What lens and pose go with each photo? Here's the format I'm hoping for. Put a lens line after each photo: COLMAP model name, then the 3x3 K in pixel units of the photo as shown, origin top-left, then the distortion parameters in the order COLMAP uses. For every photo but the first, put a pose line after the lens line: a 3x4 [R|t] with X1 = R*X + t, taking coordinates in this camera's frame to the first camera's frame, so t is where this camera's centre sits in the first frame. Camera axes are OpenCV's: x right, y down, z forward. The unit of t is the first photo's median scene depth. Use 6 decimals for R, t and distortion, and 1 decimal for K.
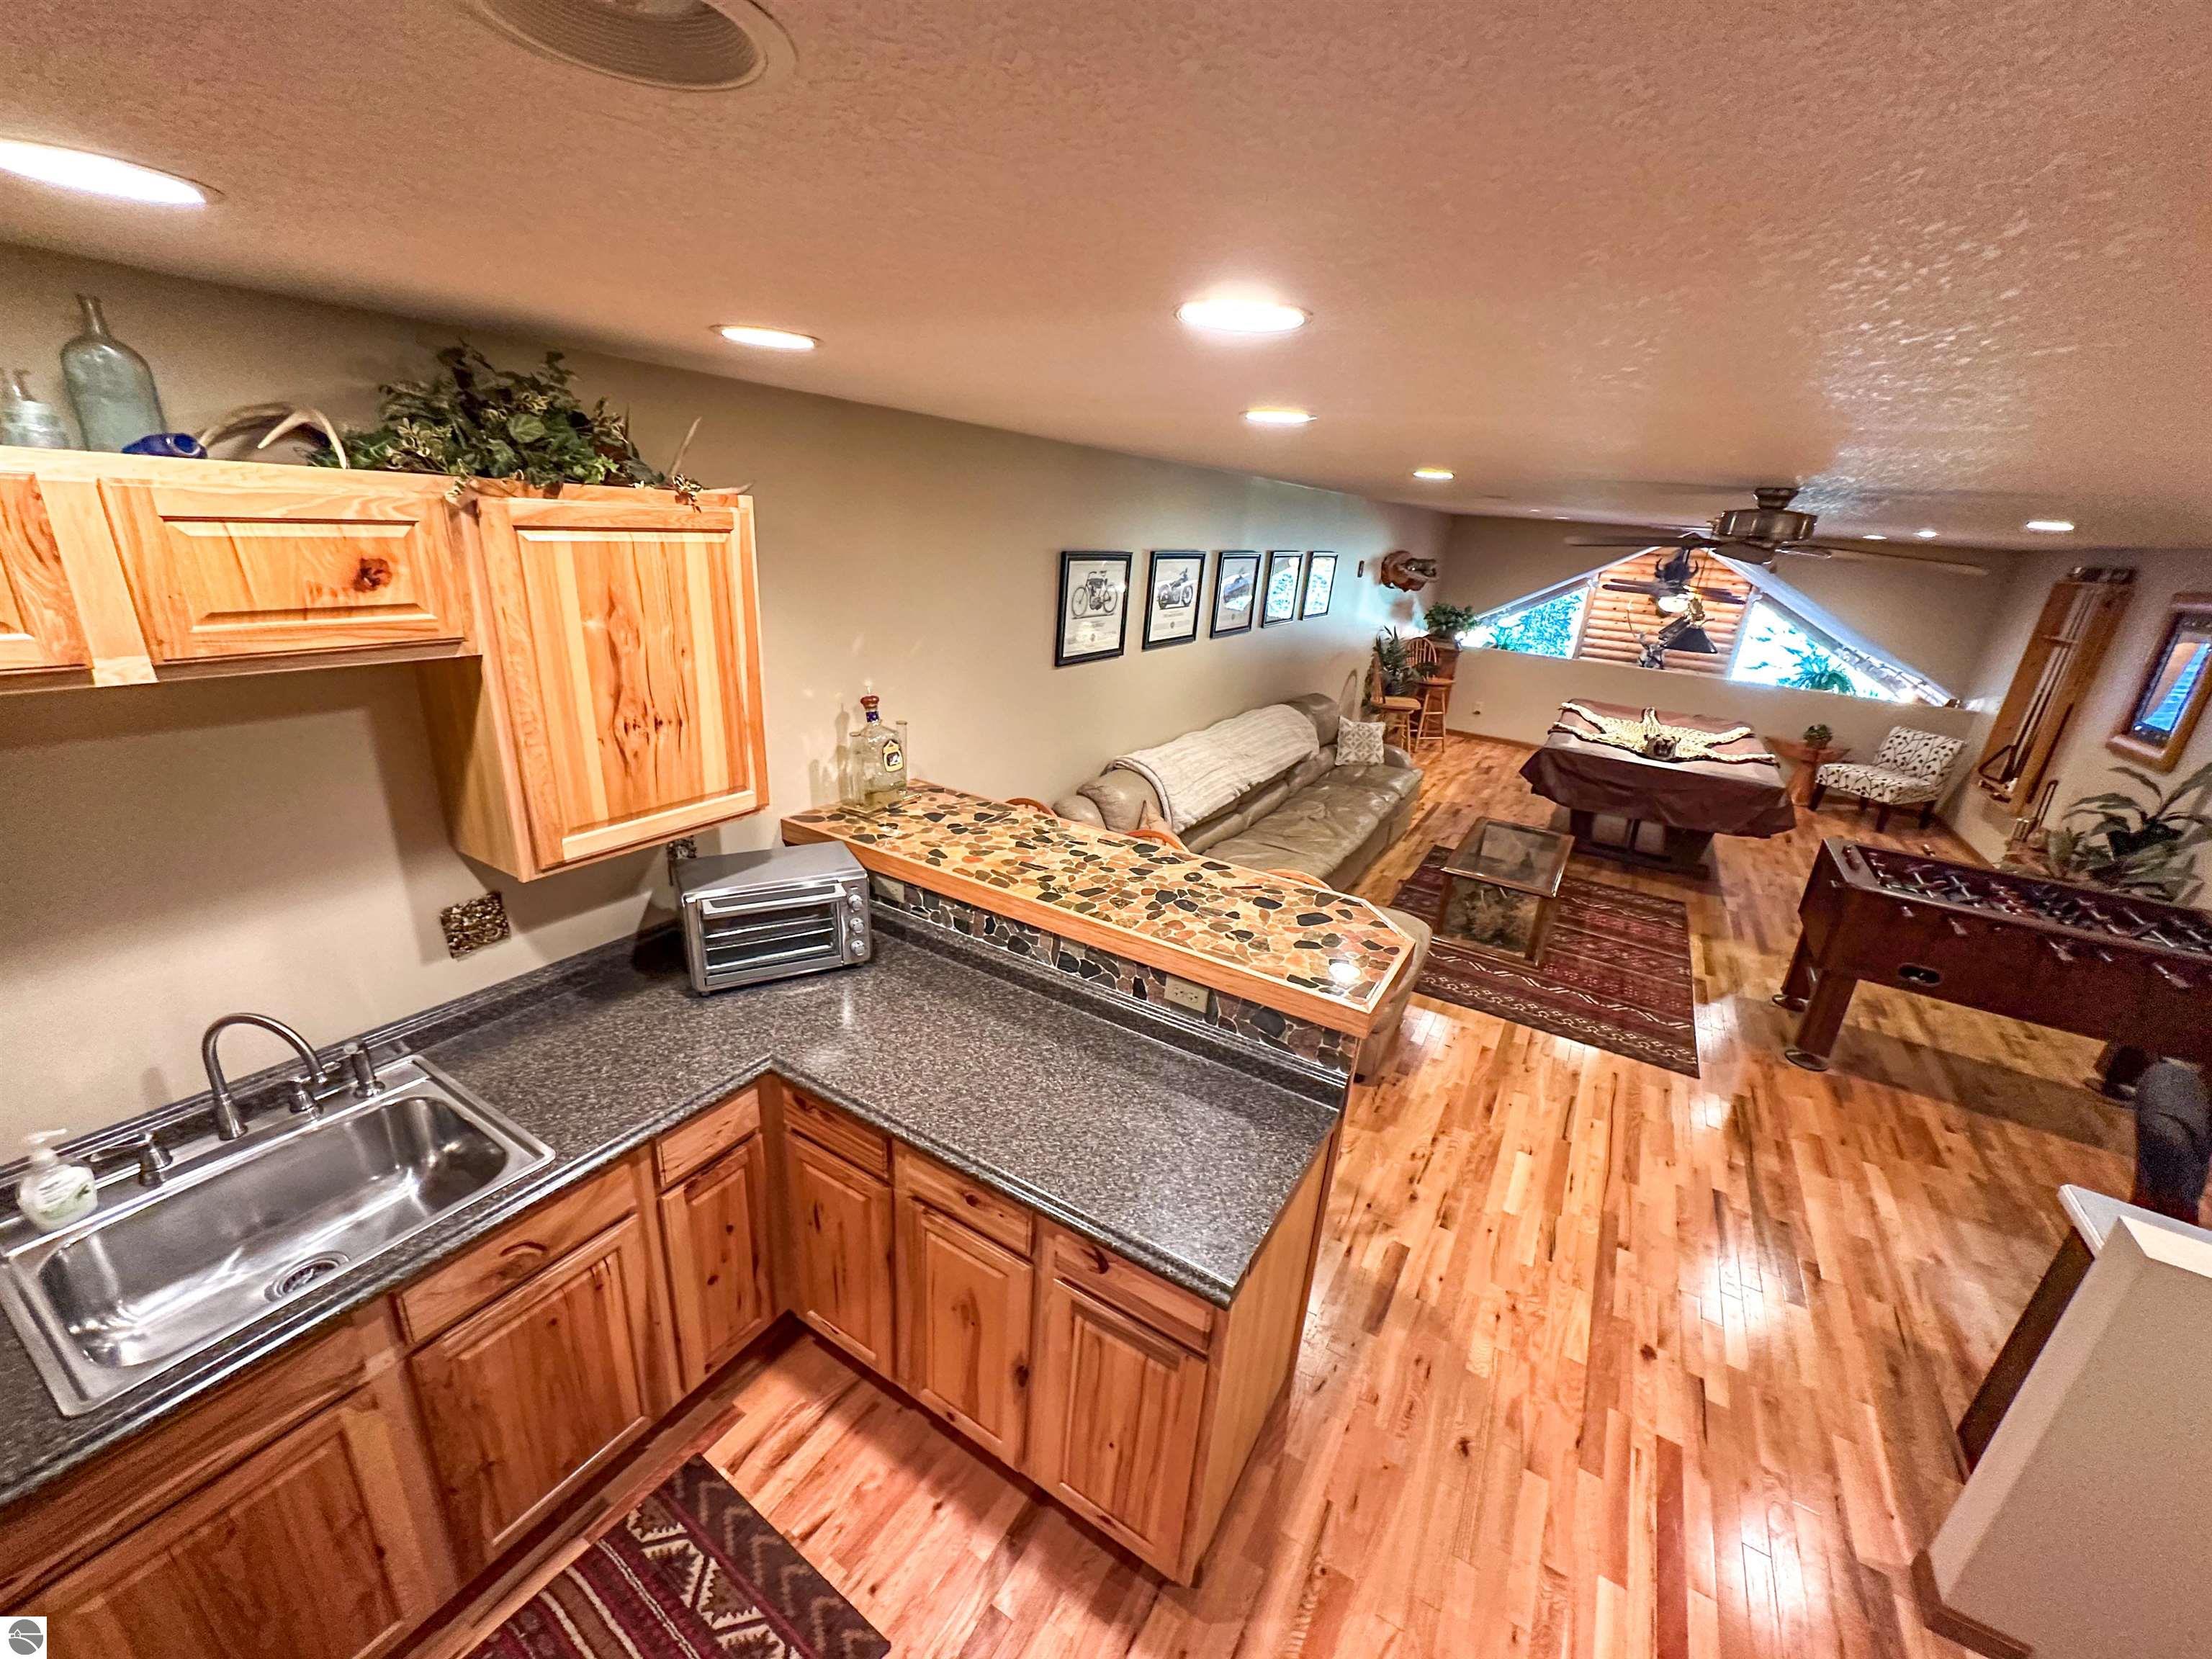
lens RADIAL K [[878.2, 0, 1109.5], [0, 878.2, 831.4], [0, 0, 1]] dist [-0.002378, 0.000771]
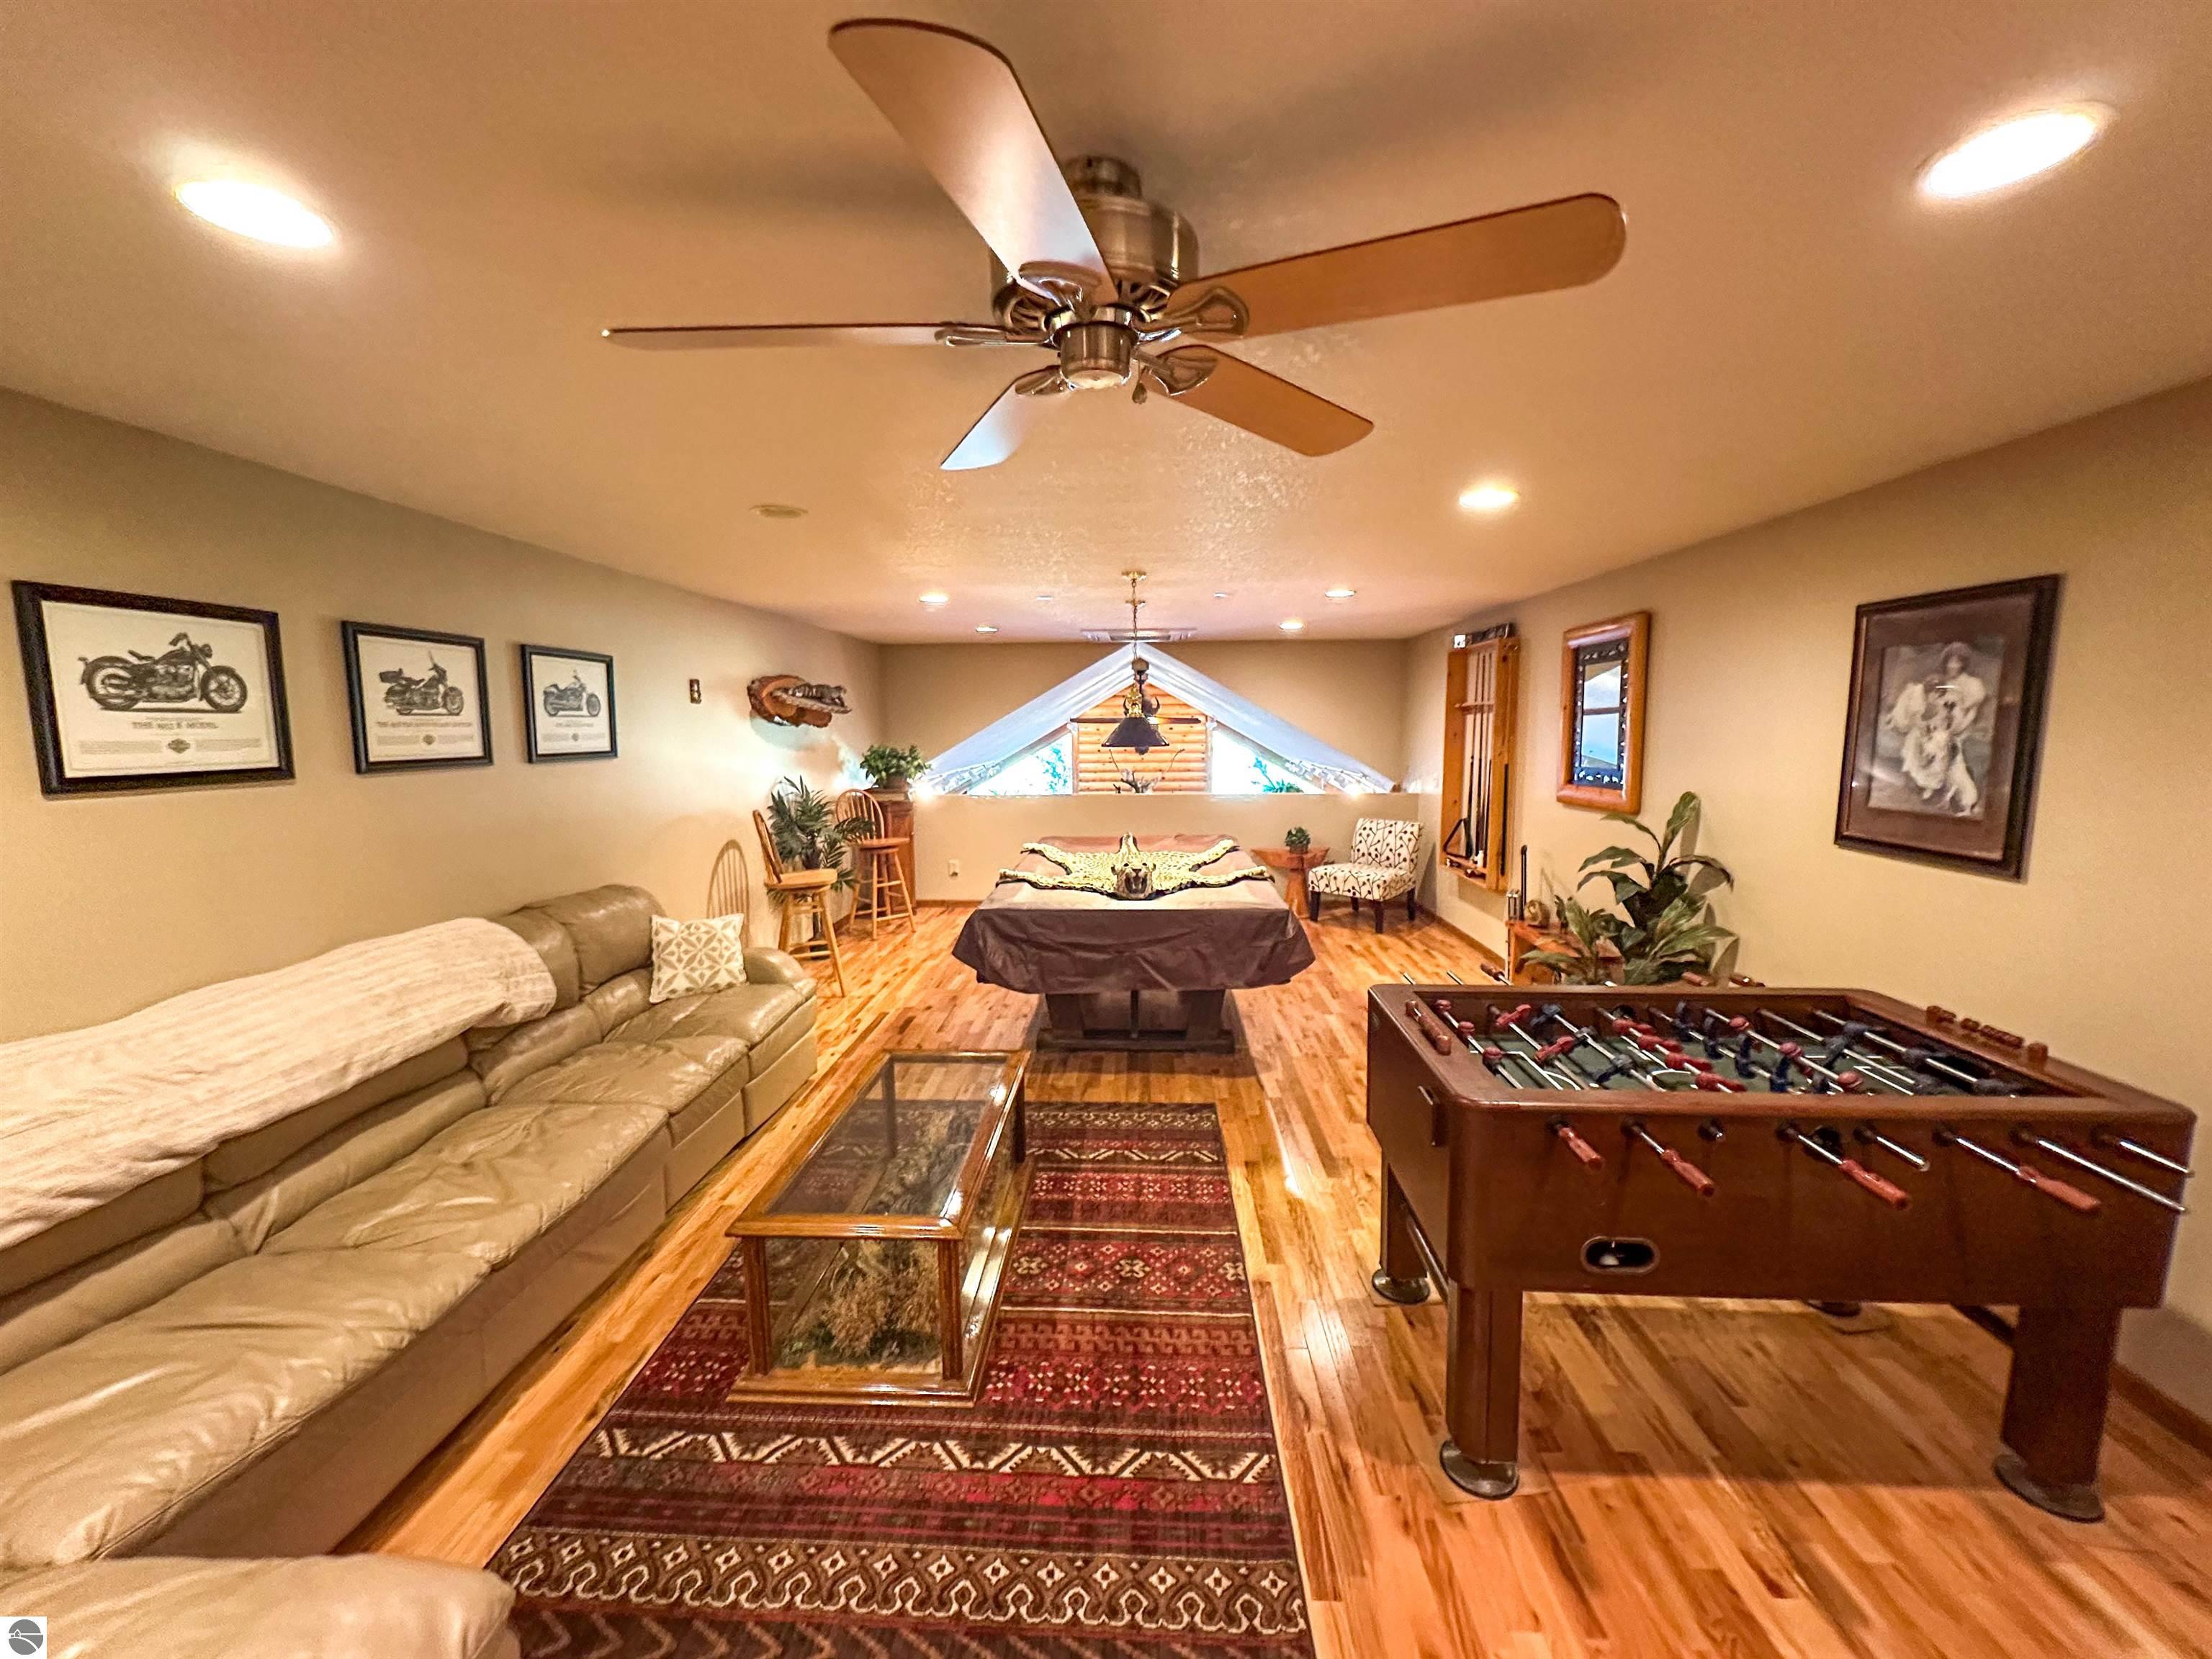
lens RADIAL K [[878.2, 0, 1098.8], [0, 878.2, 837.8], [0, 0, 1]] dist [-0.002378, 0.000771]
pose [[0.881287, -0.137636, 0.452094, 0.389940], [0.226446, 0.962661, -0.148348, -0.041611], [-0.414795, 0.233112, 0.879547, 0.516691]]
